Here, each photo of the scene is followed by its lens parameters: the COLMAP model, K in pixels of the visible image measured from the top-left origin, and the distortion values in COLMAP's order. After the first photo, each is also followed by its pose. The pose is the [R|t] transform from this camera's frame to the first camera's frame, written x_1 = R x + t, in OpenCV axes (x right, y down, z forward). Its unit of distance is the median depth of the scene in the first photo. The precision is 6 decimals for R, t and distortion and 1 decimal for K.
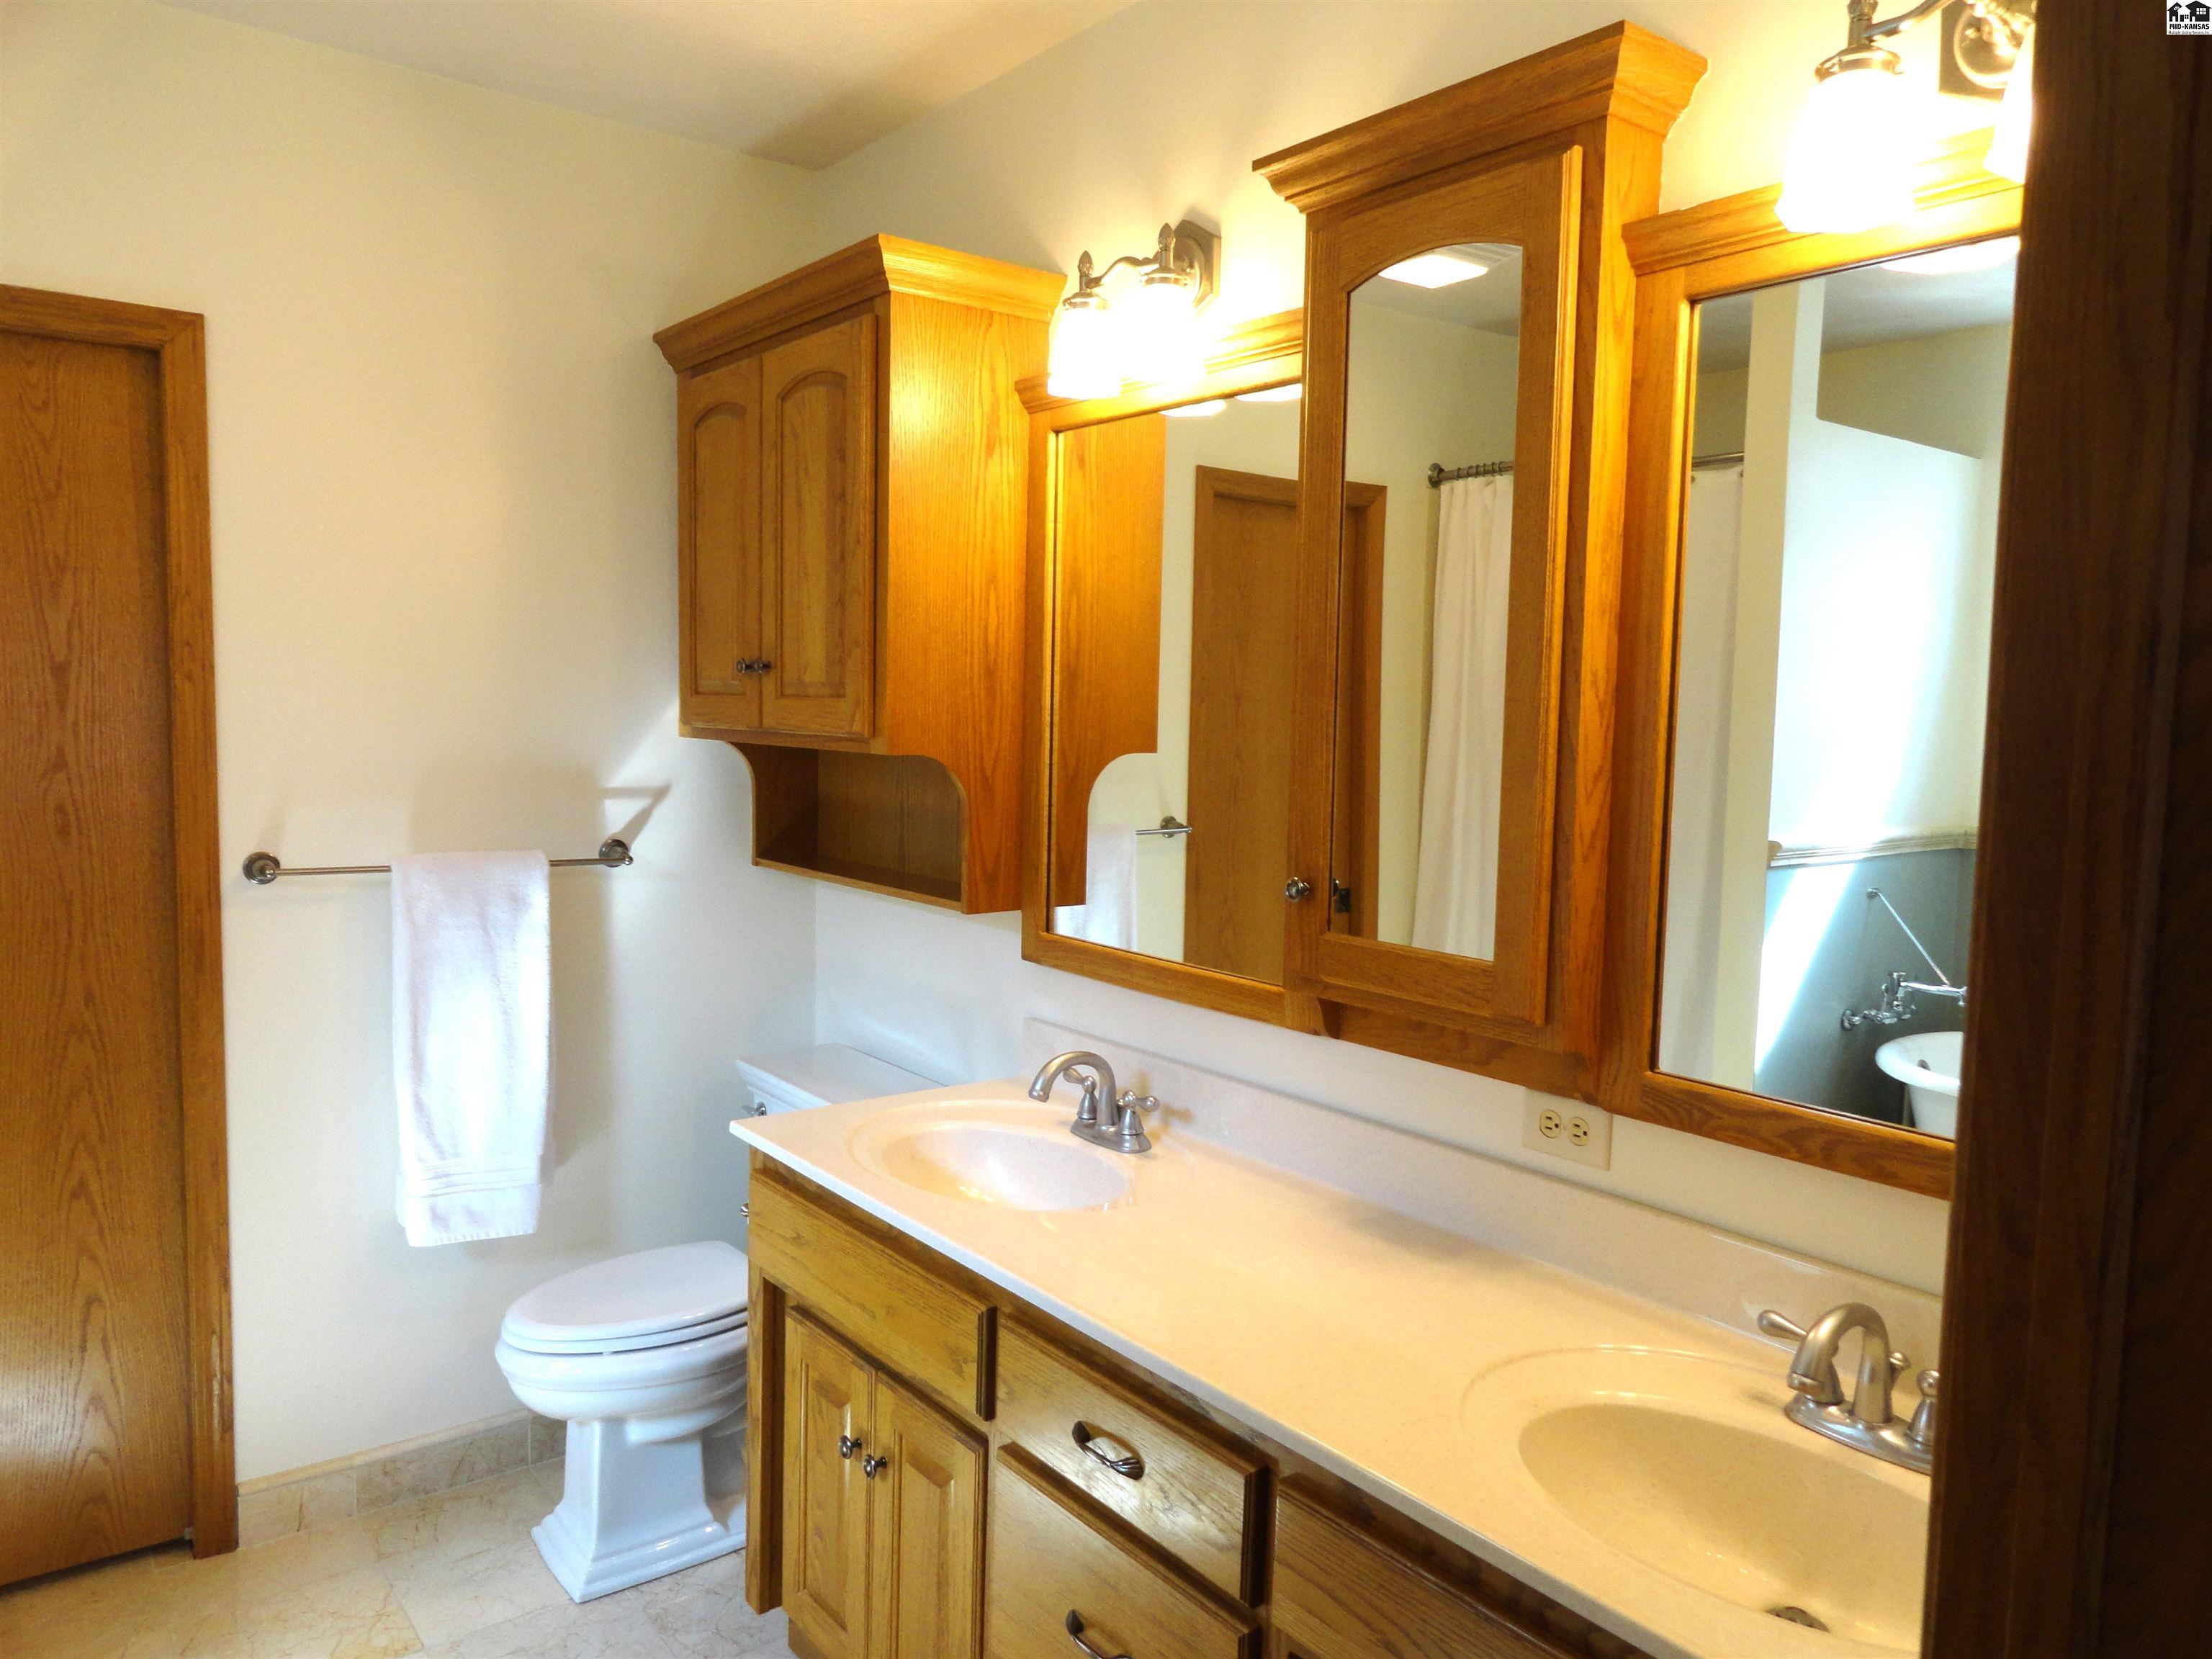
lens RADIAL K [[1522.7, 0, 1116.4], [0, 1522.7, 831.0], [0, 0, 1]] dist [-0.003898, 0.006816]
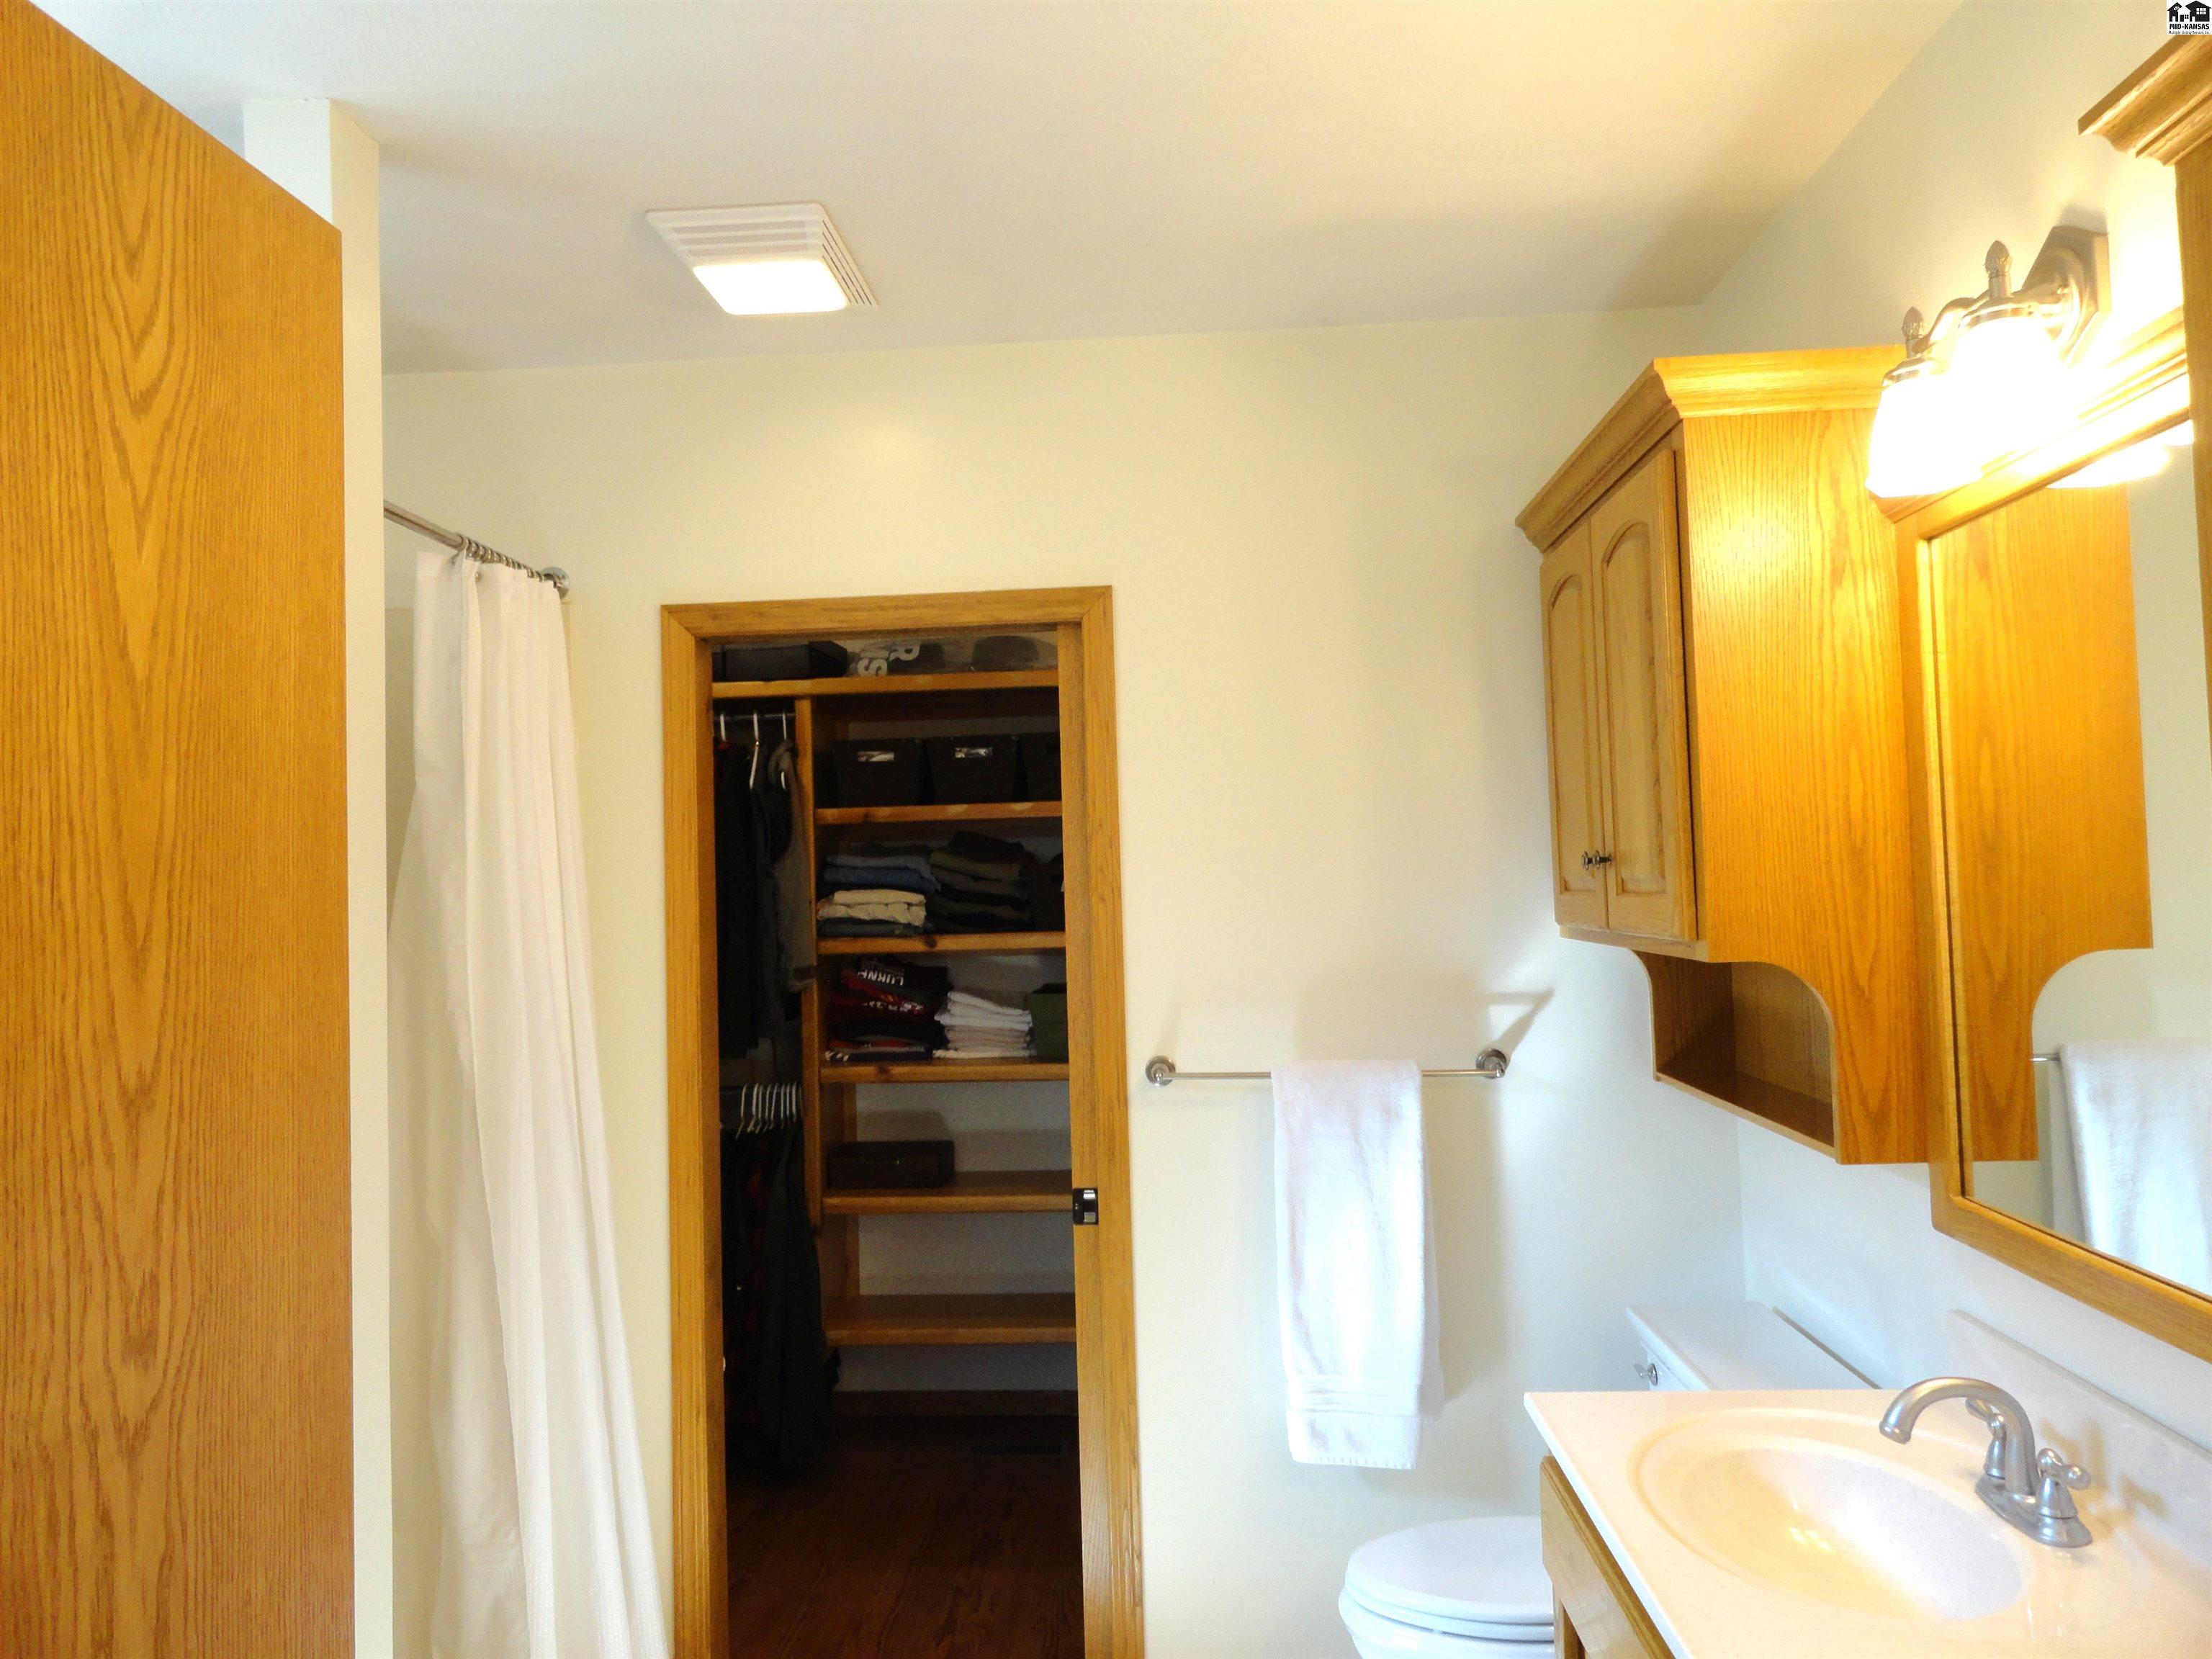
lens RADIAL K [[1522.7, 0, 1116.4], [0, 1522.7, 831.0], [0, 0, 1]] dist [-0.003898, 0.006816]
pose [[0.751068, -0.070702, -0.656429, 0.145758], [-0.004633, 0.993661, -0.112326, -0.025456], [0.660209, 0.087405, 0.745979, 0.160525]]
